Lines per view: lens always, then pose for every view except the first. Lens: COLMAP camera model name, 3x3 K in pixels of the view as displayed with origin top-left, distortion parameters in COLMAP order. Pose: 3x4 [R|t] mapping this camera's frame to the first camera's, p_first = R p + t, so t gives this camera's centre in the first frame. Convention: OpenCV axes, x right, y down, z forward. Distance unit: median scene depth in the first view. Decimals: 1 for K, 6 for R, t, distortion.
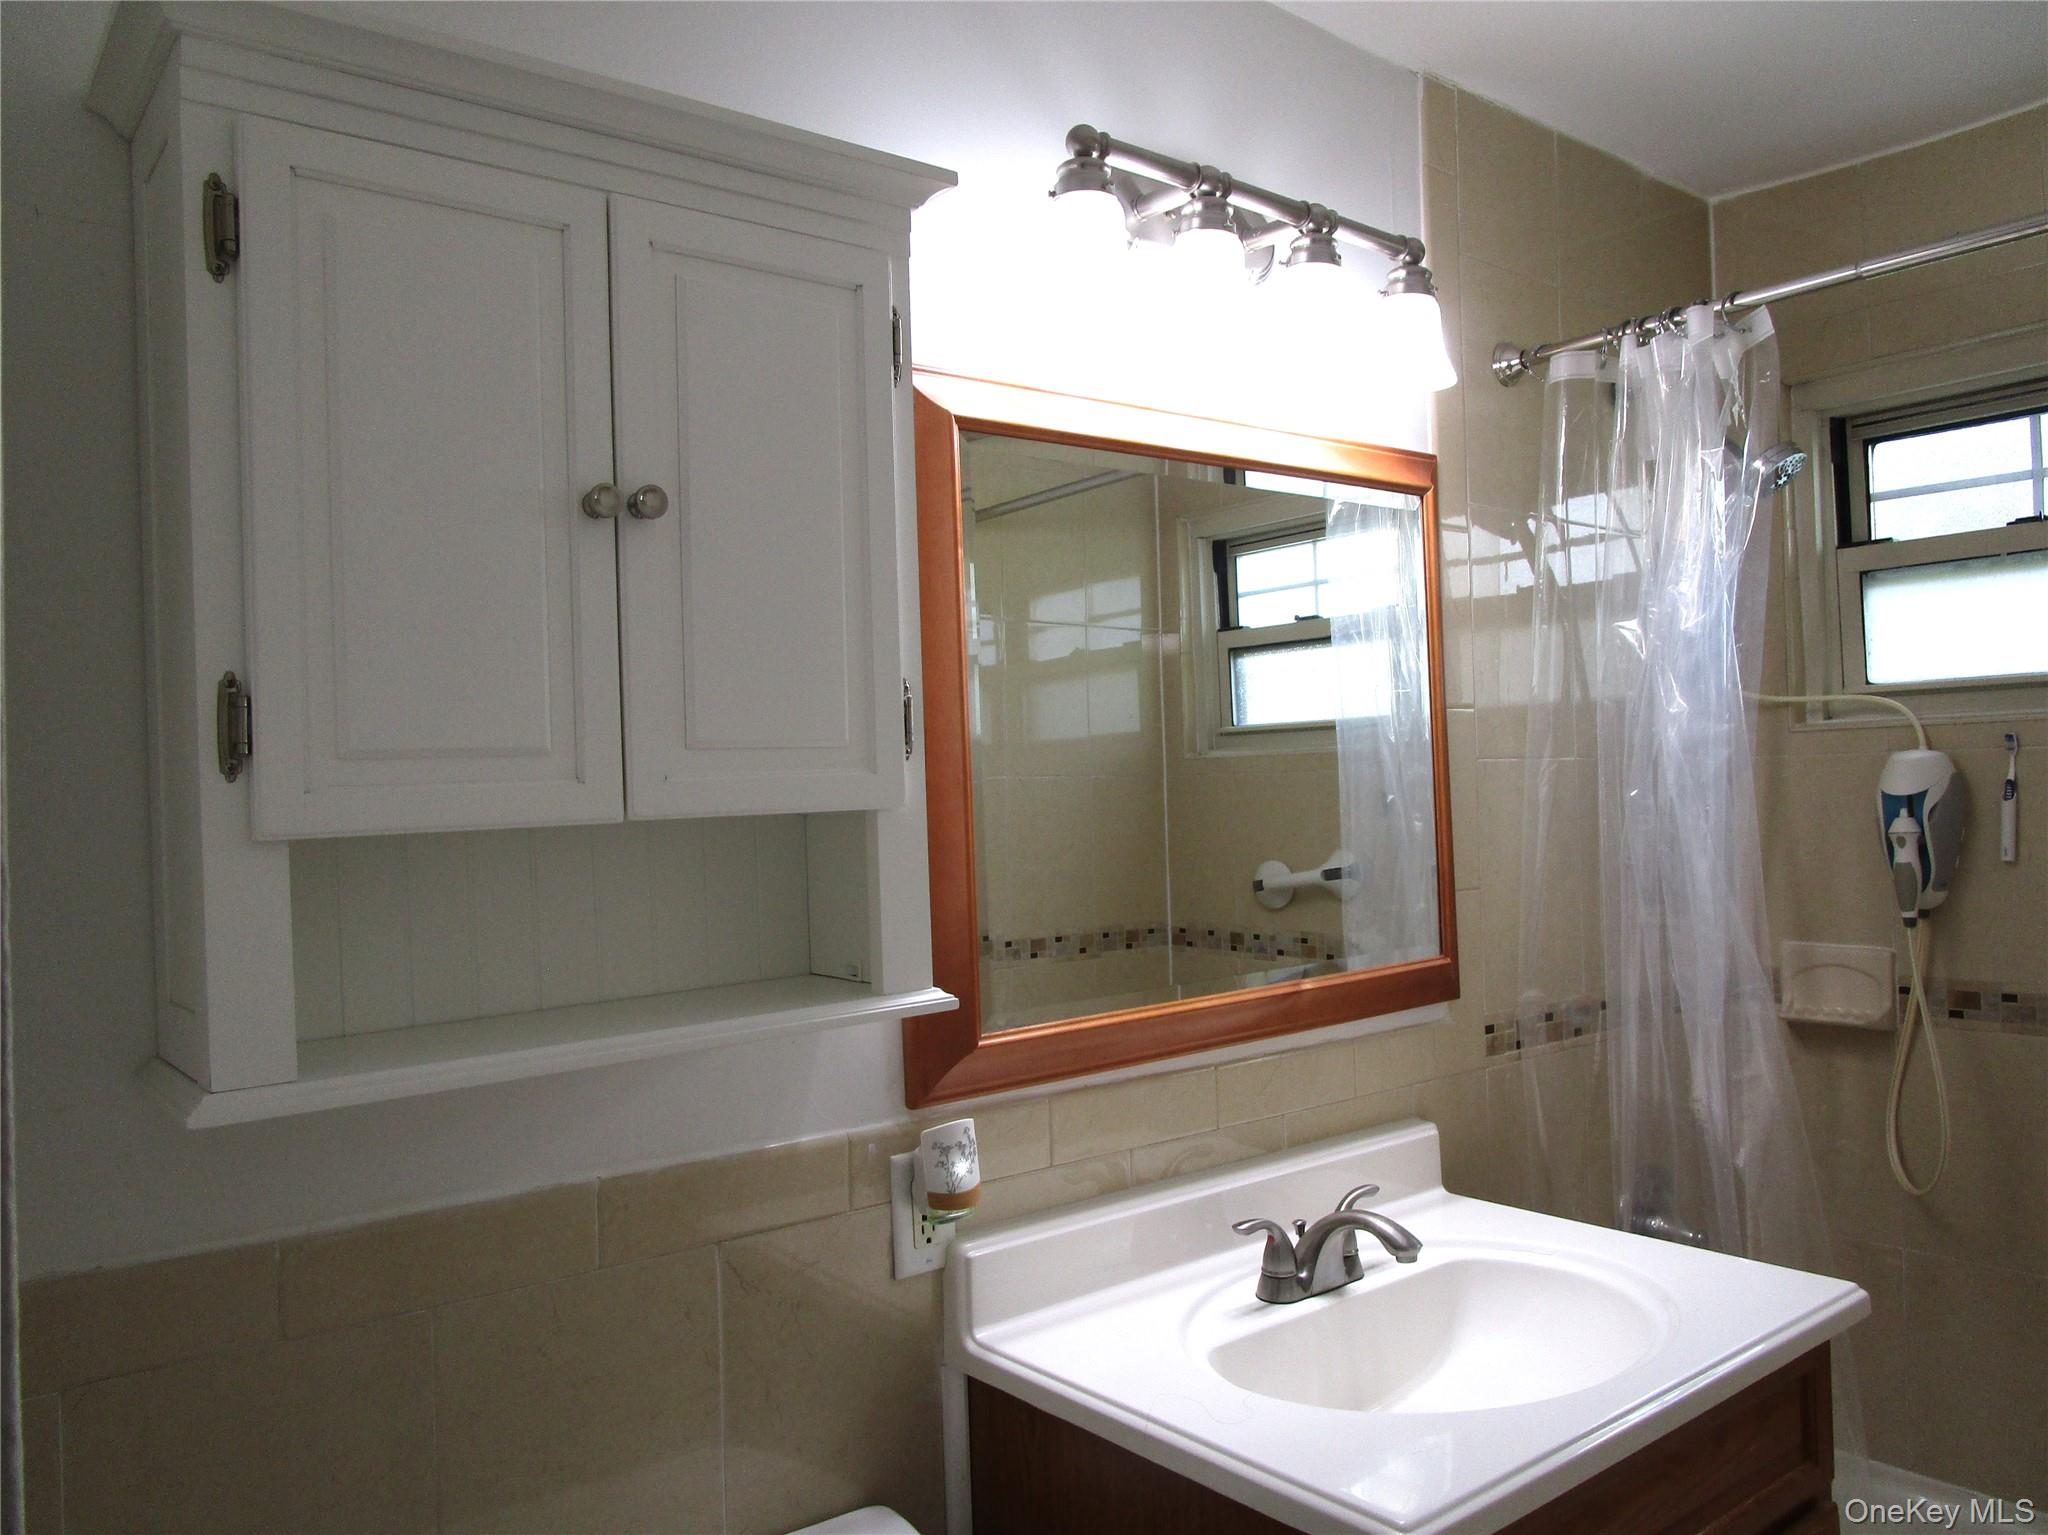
lens RADIAL K [[1522.6, 0, 1024.0], [0, 1522.6, 767.5], [0, 0, 1]] dist [-0.019183, 0.002585]
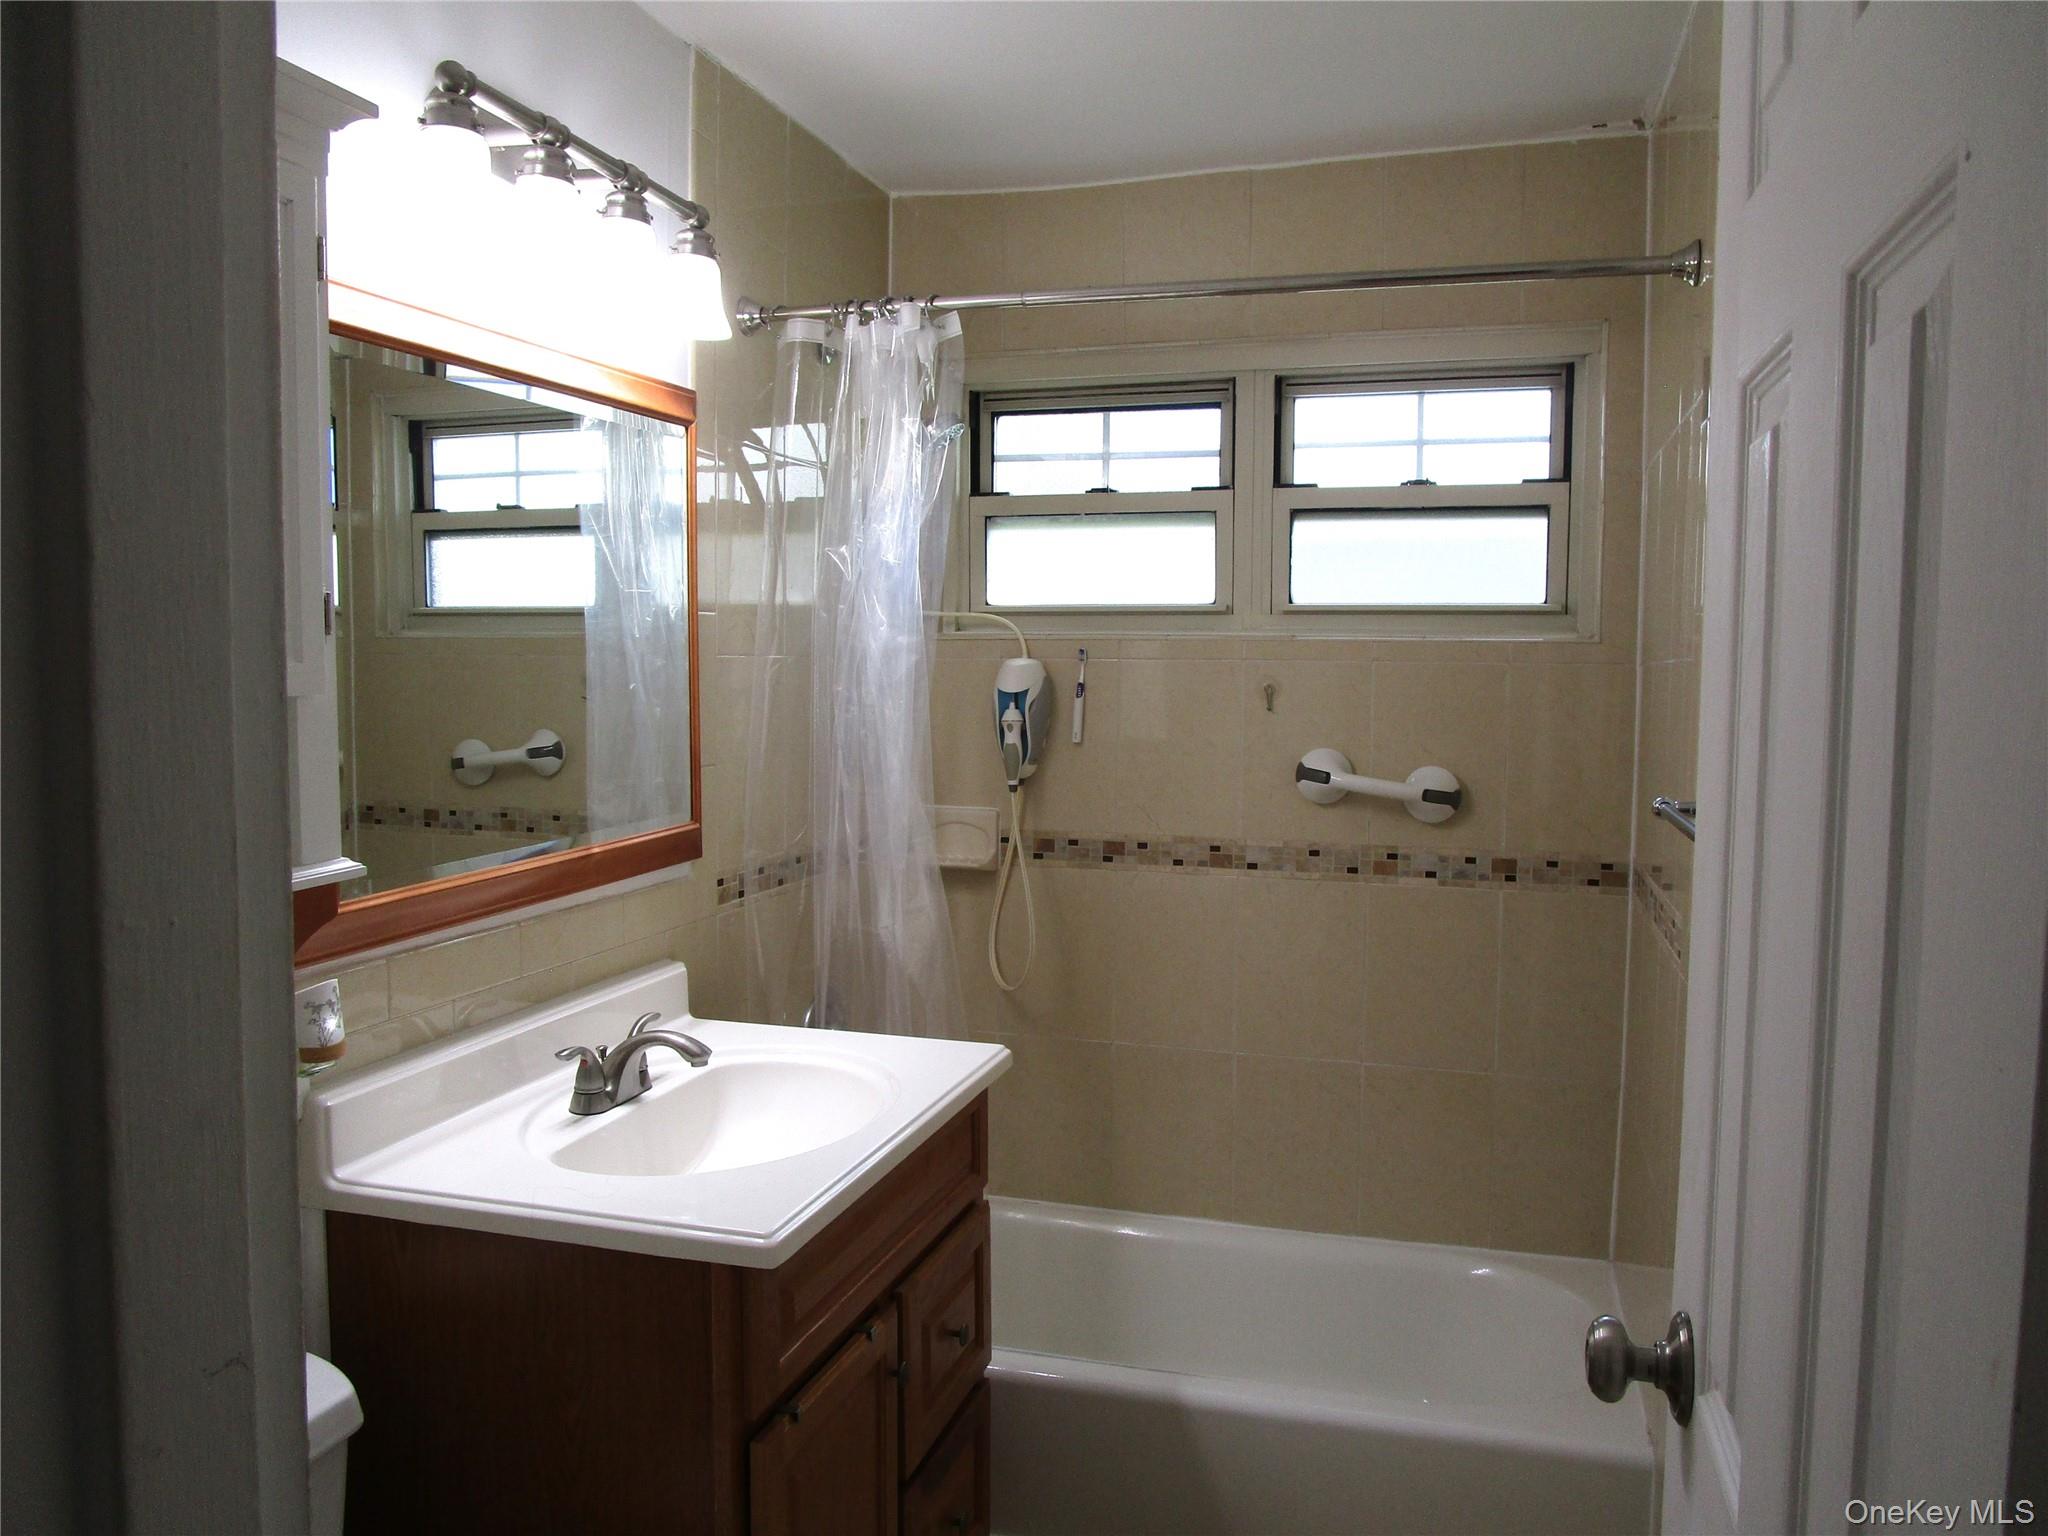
lens RADIAL K [[1529.9, 0, 1018.4], [0, 1529.9, 779.0], [0, 0, 1]] dist [-0.009342, 0.055307]
pose [[0.829857, -0.012513, 0.557836, -0.180985], [-0.036852, 0.996336, 0.077172, -0.010763], [-0.556758, -0.084600, 0.826355, -0.125491]]
